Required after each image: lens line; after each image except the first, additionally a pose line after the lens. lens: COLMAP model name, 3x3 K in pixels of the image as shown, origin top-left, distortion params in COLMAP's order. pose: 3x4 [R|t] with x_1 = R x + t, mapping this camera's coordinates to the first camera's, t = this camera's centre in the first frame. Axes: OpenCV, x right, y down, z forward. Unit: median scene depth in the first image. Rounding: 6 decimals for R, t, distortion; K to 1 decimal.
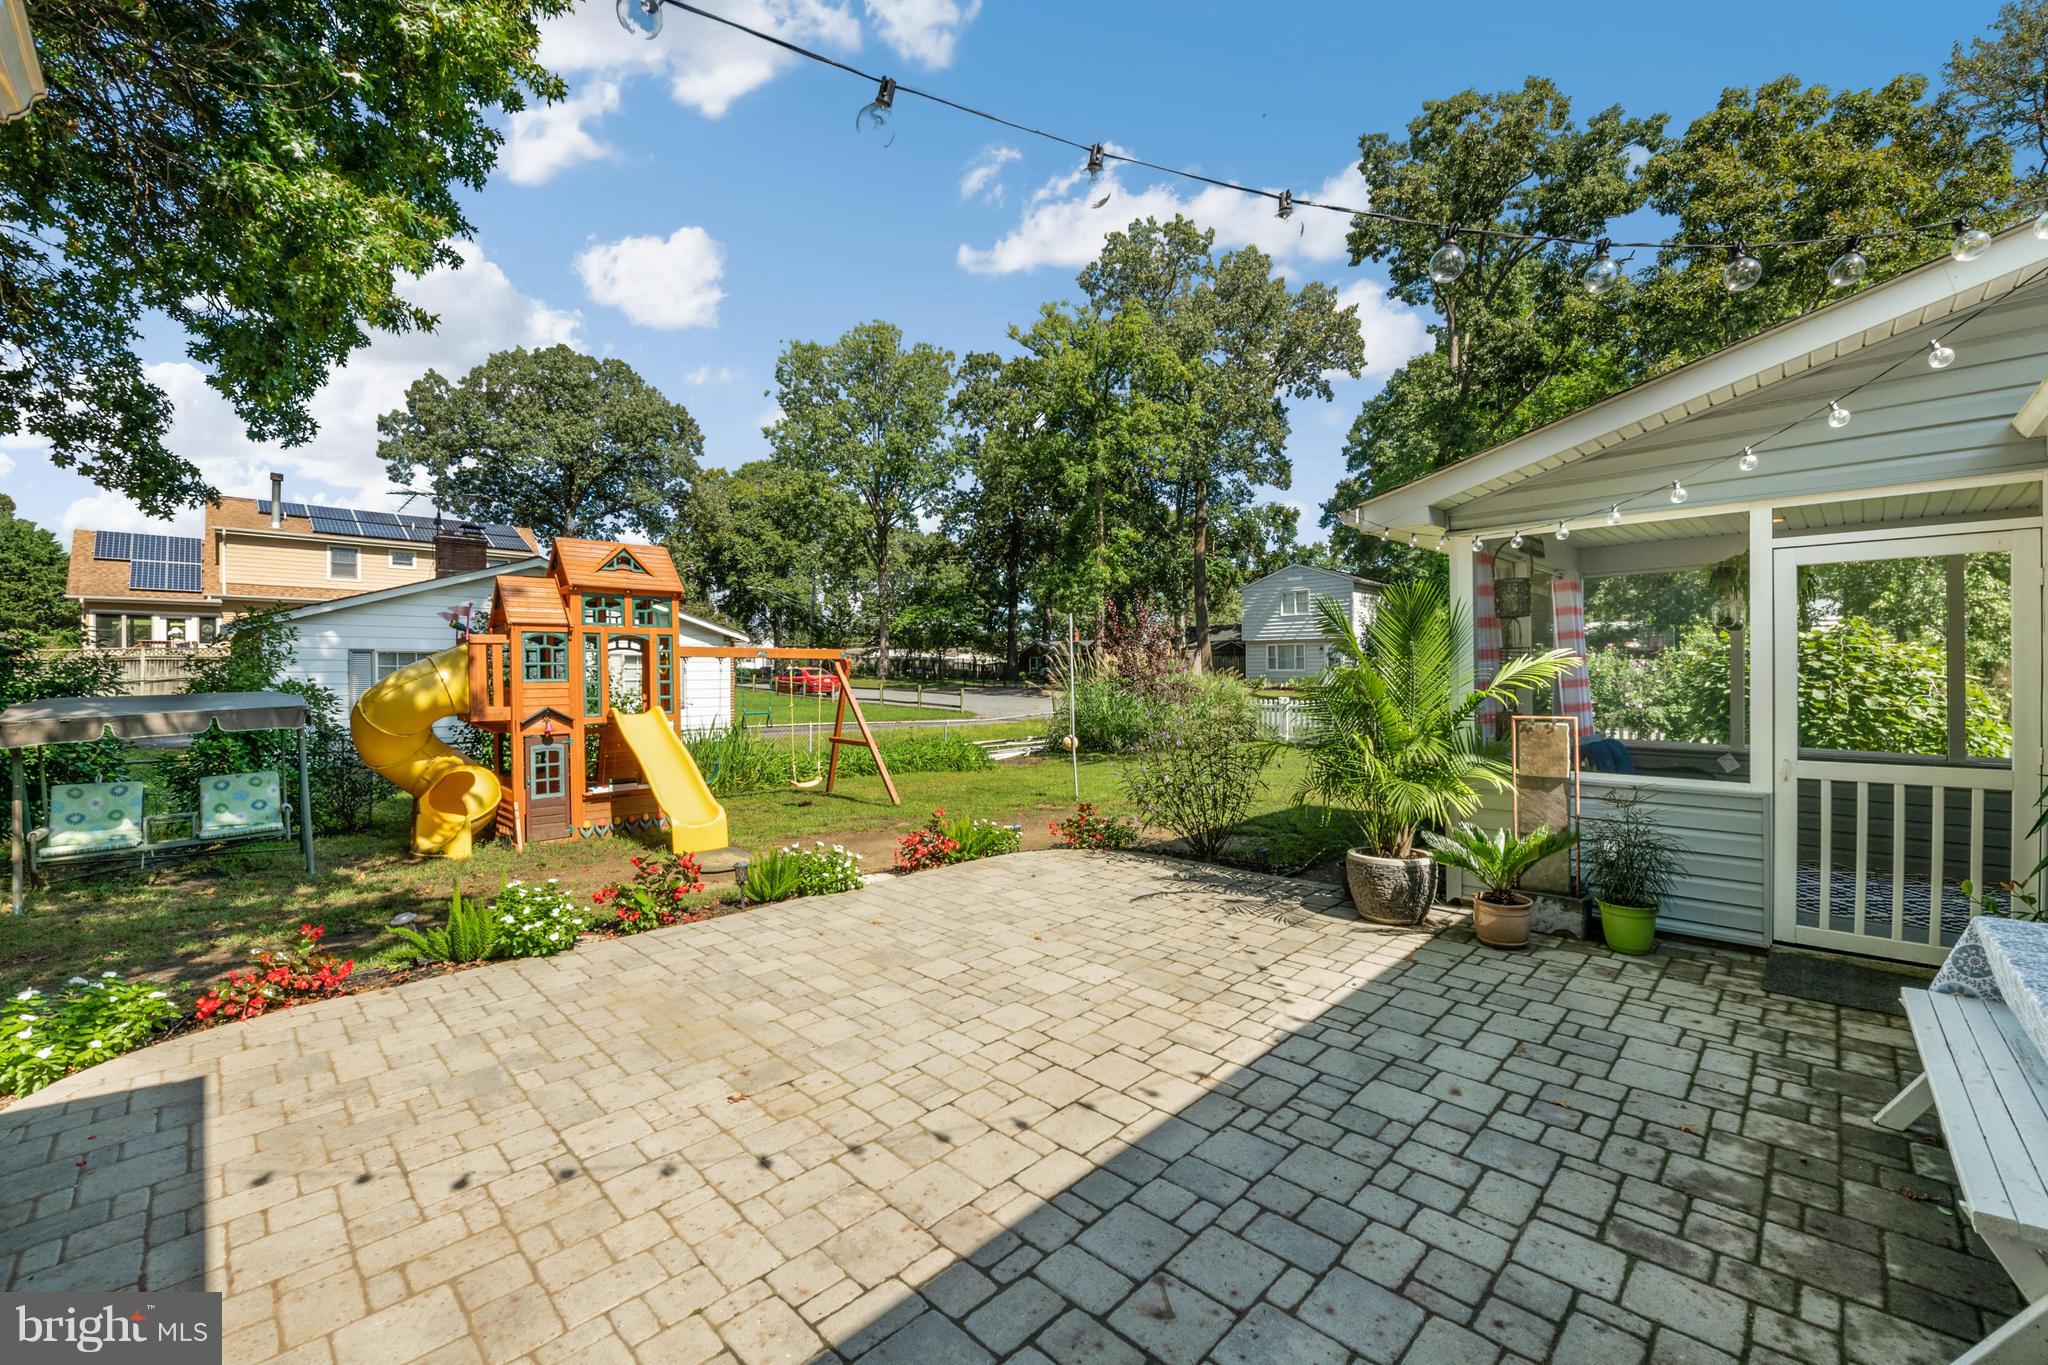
lens RADIAL K [[828.3, 0, 1023.4], [0, 828.3, 680.6], [0, 0, 1]] dist [-0.007601, -0.001013]
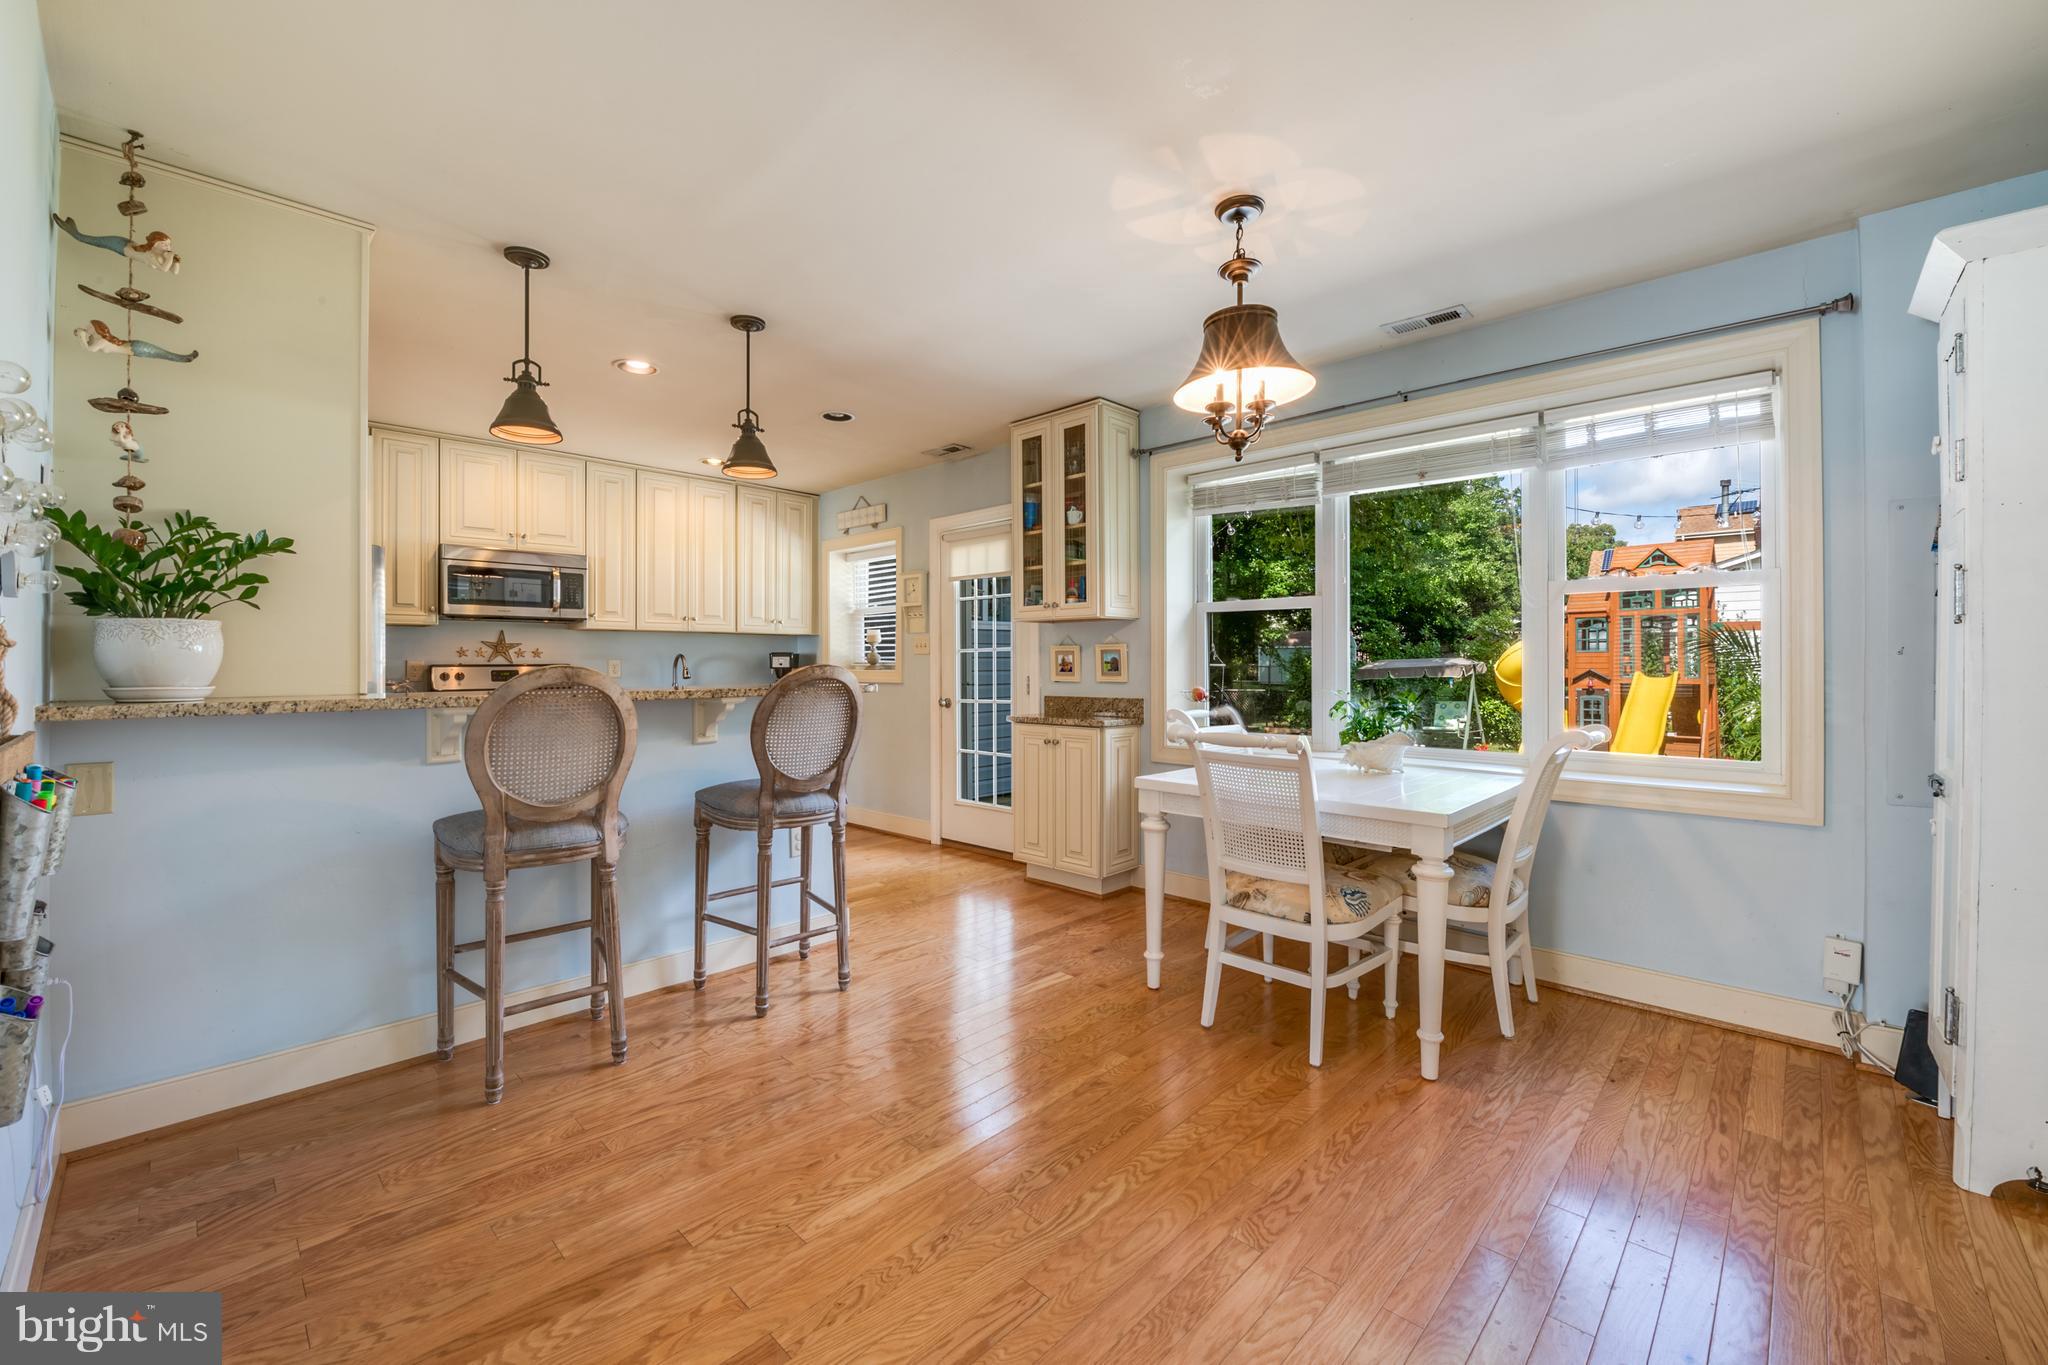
lens RADIAL K [[828.3, 0, 1027.2], [0, 828.3, 657.1], [0, 0, 1]] dist [-0.007601, -0.001013]
pose [[0.023065, -0.004750, -0.999723, 0.829378], [0.001850, 0.999987, -0.004708, 0.014905], [0.999732, -0.001740, 0.023074, -0.015671]]
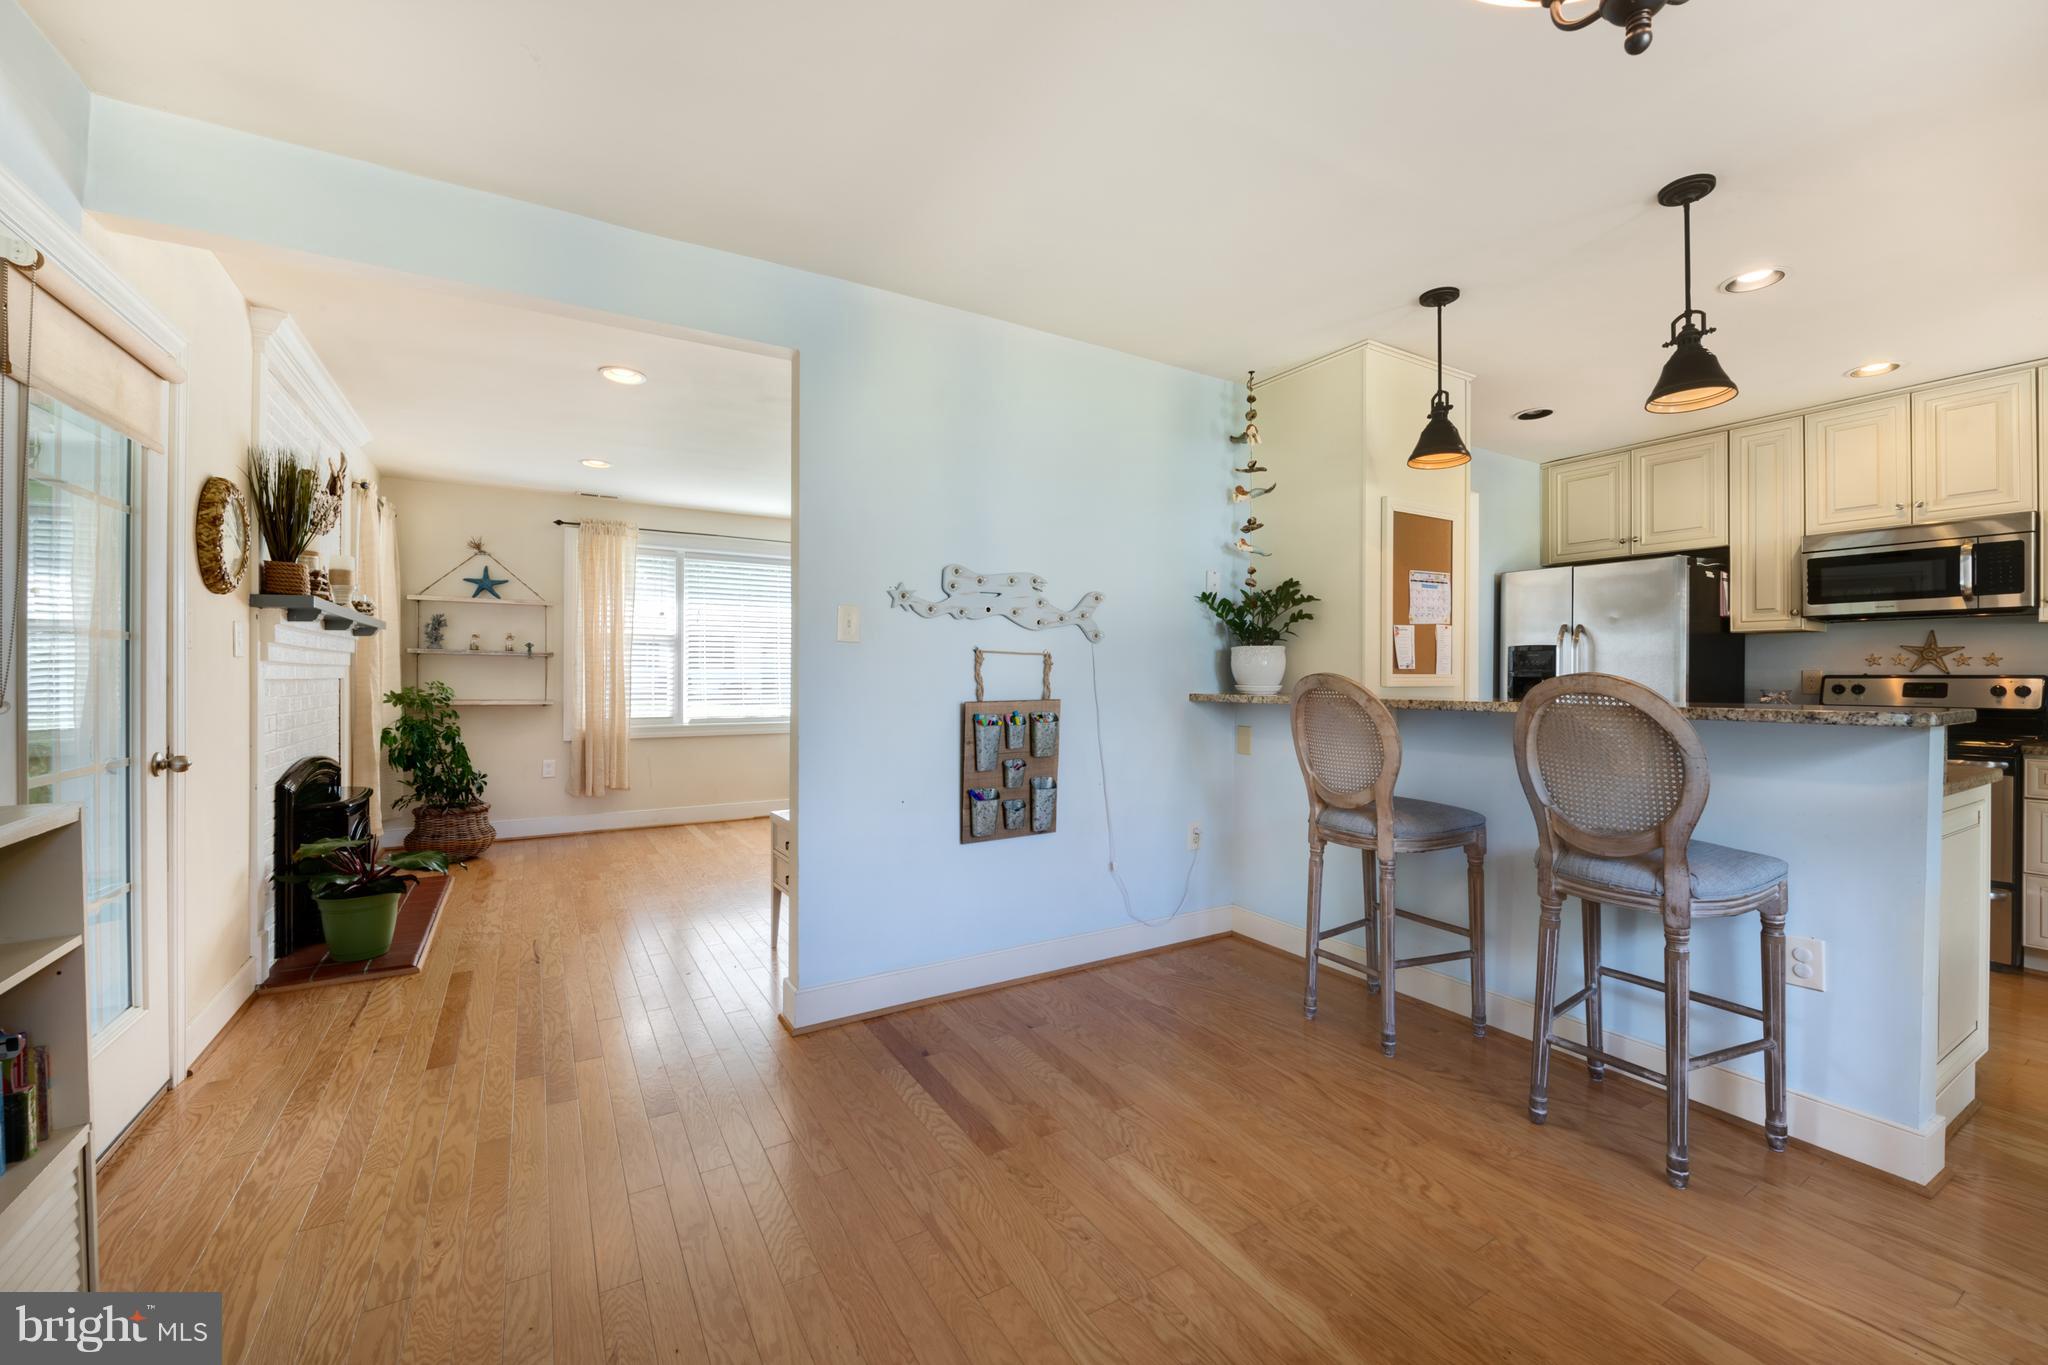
lens RADIAL K [[828.3, 0, 1056.8], [0, 828.3, 672.5], [0, 0, 1]] dist [-0.007601, -0.001013]
pose [[-0.975816, 0.000667, 0.218591, 0.597111], [0.000143, 0.999997, -0.002412, 0.016280], [-0.218592, -0.002322, -0.975814, 0.163465]]
